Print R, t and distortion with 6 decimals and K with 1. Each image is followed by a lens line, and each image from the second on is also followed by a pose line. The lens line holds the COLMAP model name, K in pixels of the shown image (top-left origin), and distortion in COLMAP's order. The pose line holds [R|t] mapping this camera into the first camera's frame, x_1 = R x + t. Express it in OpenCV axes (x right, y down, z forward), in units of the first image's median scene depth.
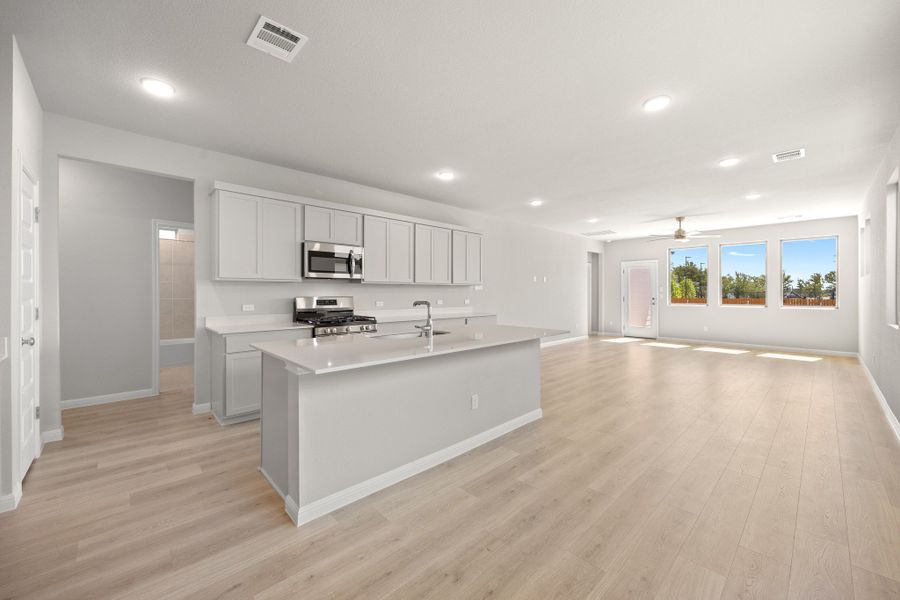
lens RADIAL K [[354.7, 0, 451.1], [0, 354.7, 289.2], [0, 0, 1]] dist [-0.004535, -0.000063]
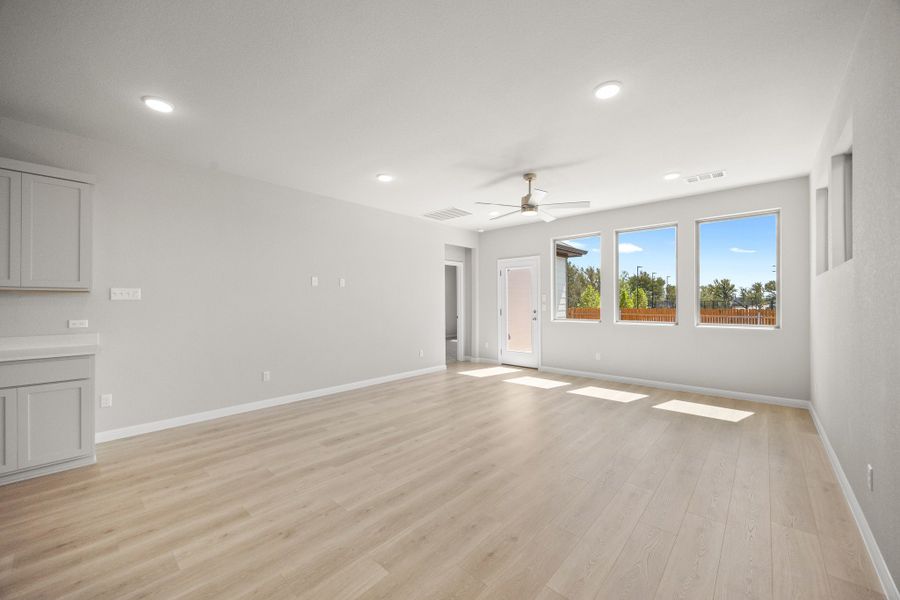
lens RADIAL K [[348.6, 0, 456.7], [0, 348.6, 299.6], [0, 0, 1]] dist [0.001097, 0.000025]
pose [[0.995977, -0.004592, 0.089489, 0.757748], [0.004559, 0.999989, 0.000570, 0.005618], [-0.089490, -0.000160, 0.995988, 0.696396]]
